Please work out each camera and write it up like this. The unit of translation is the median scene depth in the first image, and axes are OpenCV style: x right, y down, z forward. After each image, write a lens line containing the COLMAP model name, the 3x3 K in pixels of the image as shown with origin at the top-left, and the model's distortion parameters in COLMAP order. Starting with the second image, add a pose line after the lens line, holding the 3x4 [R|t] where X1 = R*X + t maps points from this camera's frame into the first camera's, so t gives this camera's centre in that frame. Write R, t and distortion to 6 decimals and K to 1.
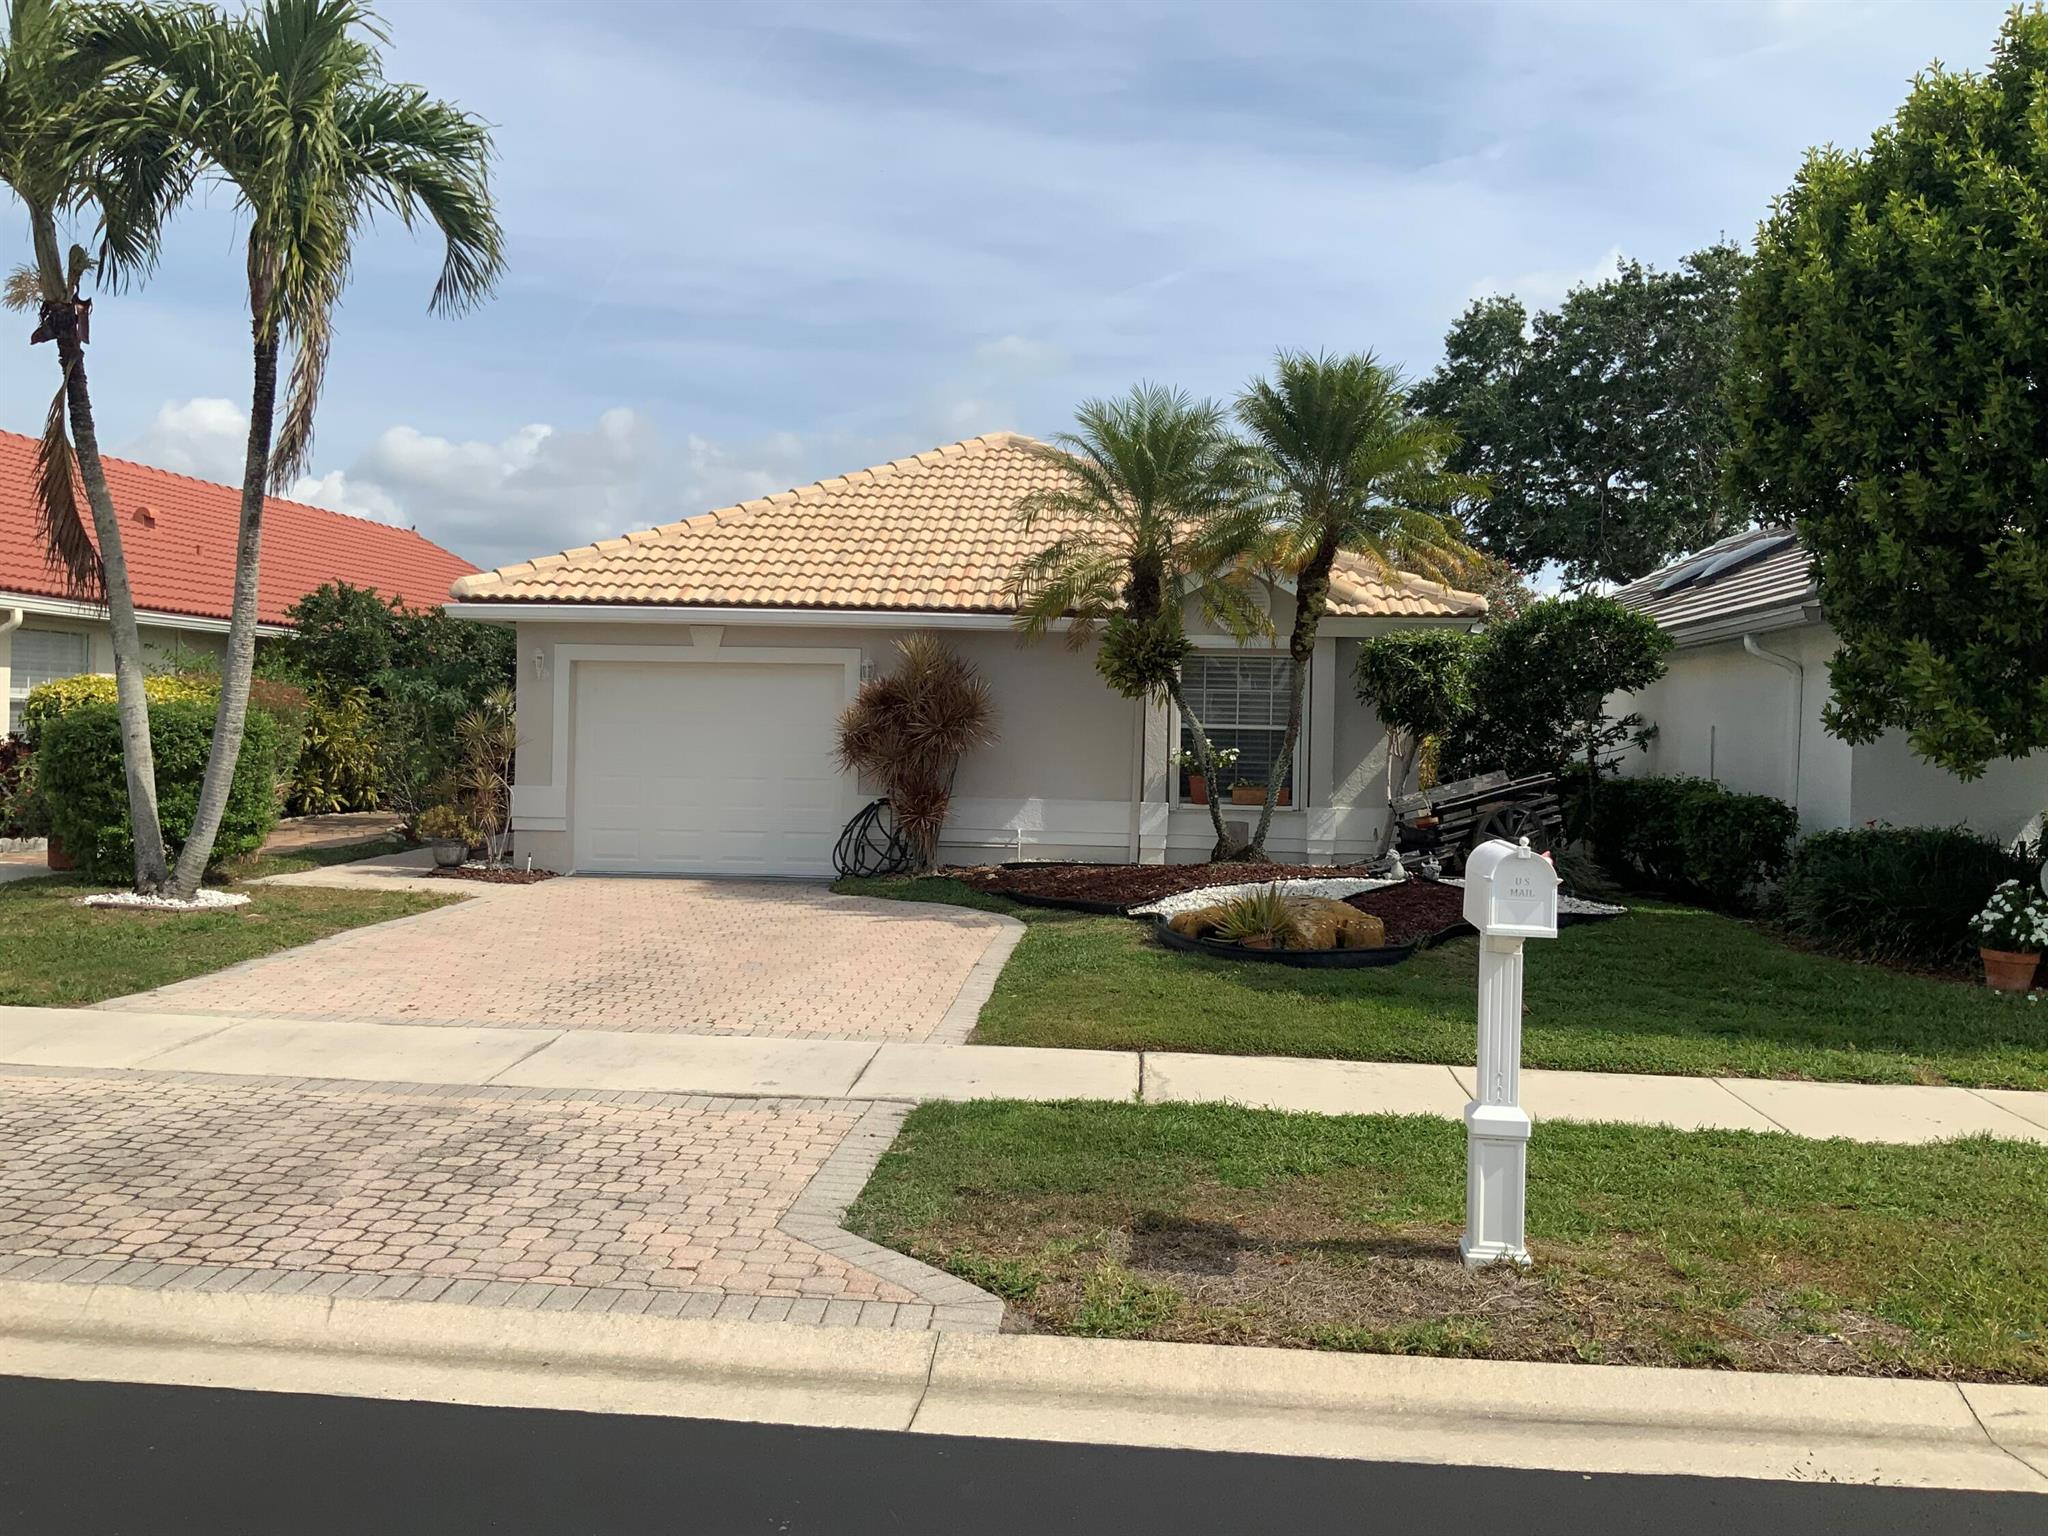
lens RADIAL K [[1697.5, 0, 1024.0], [0, 1697.5, 768.0], [0, 0, 1]] dist [0.108563, -0.209049]
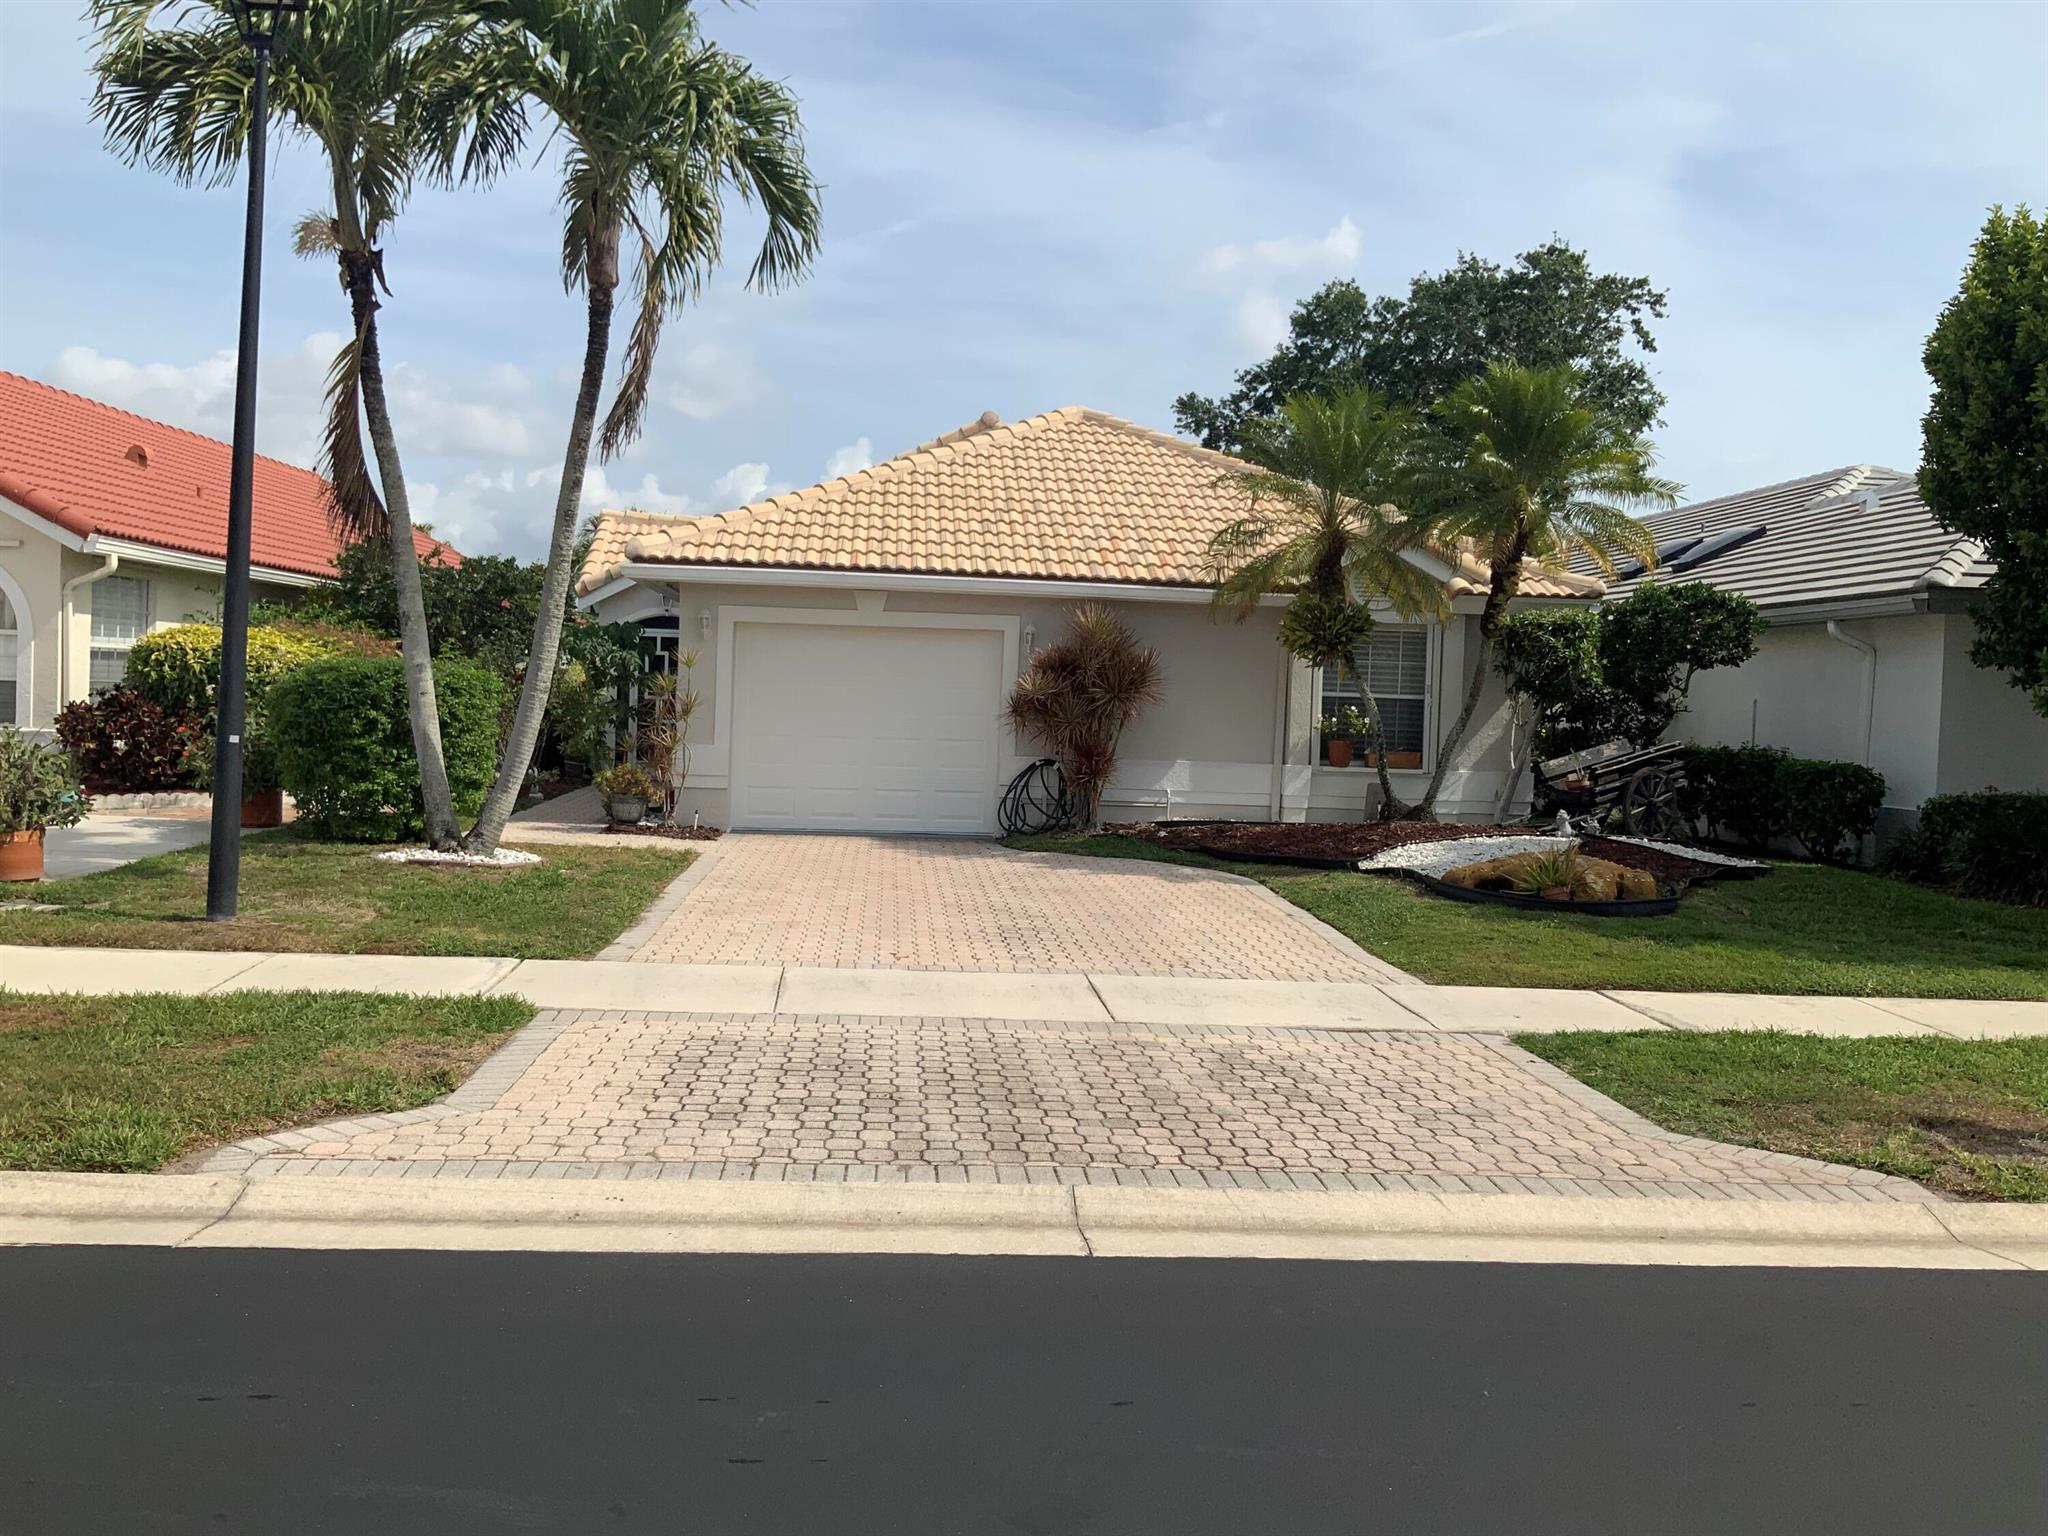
lens RADIAL K [[1697.5, 0, 1024.0], [0, 1697.5, 768.0], [0, 0, 1]] dist [0.108563, -0.209049]
pose [[0.987505, 0.006350, 0.157459, -0.265518], [-0.010448, 0.999628, 0.025210, -0.003234], [-0.157240, -0.026540, 0.987204, -0.034713]]
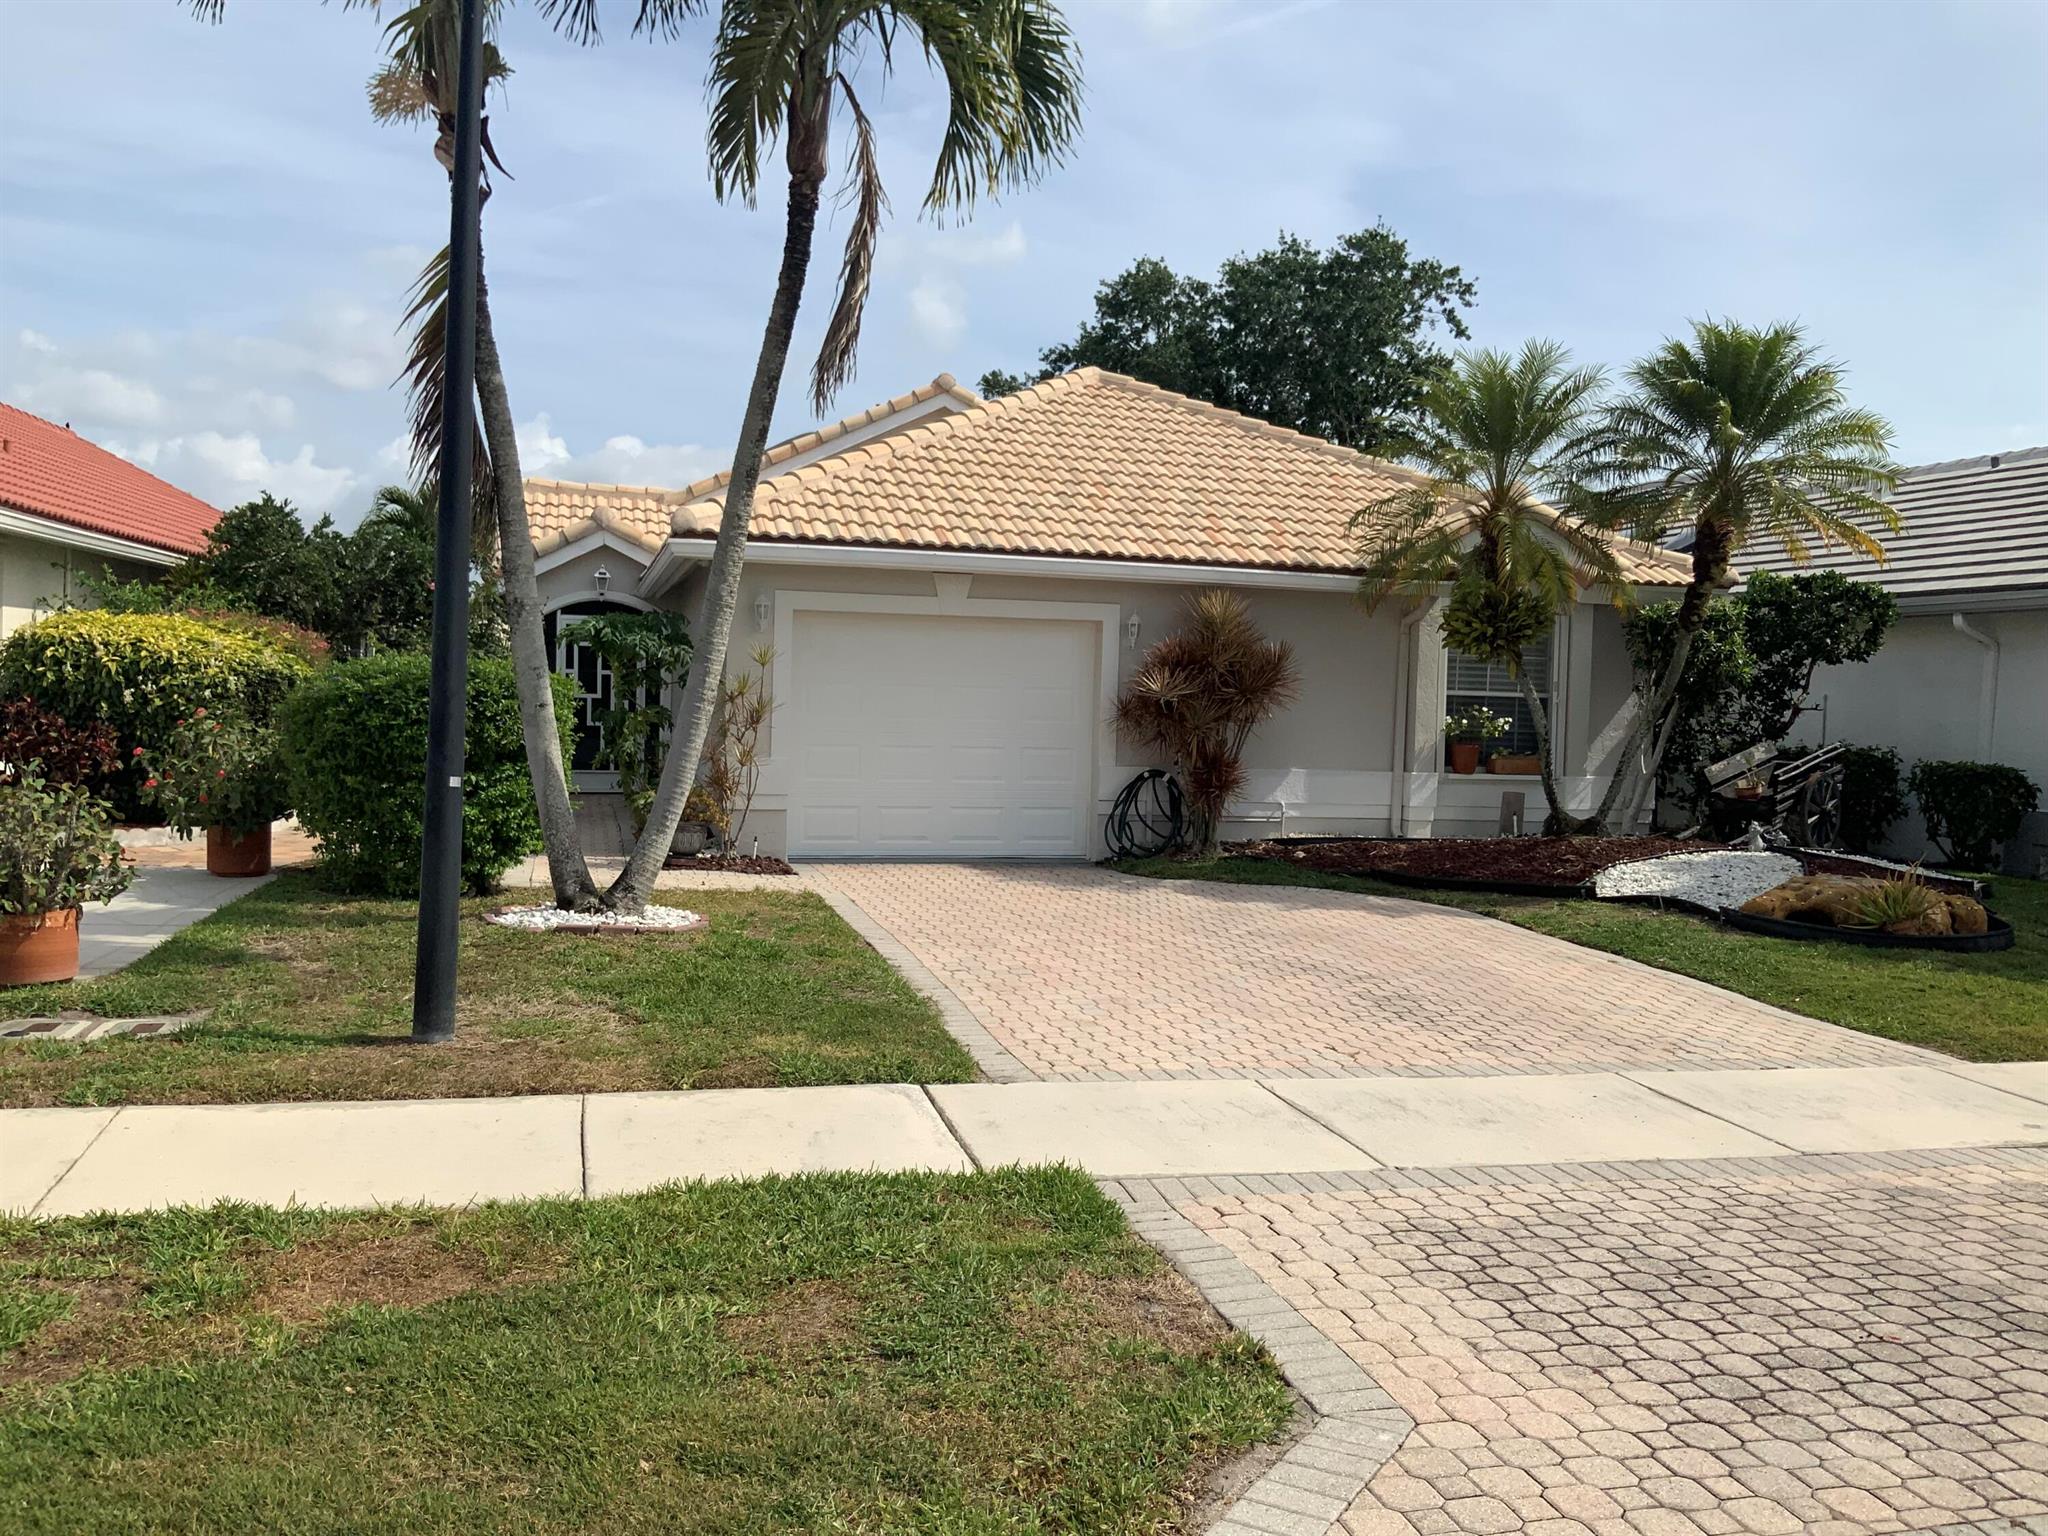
lens RADIAL K [[1697.5, 0, 1024.0], [0, 1697.5, 768.0], [0, 0, 1]] dist [0.108563, -0.209049]
pose [[0.943912, -0.007237, 0.330118, -0.457077], [-0.004111, 0.999425, 0.033664, -0.013882], [-0.330172, -0.033133, 0.943339, 0.166942]]
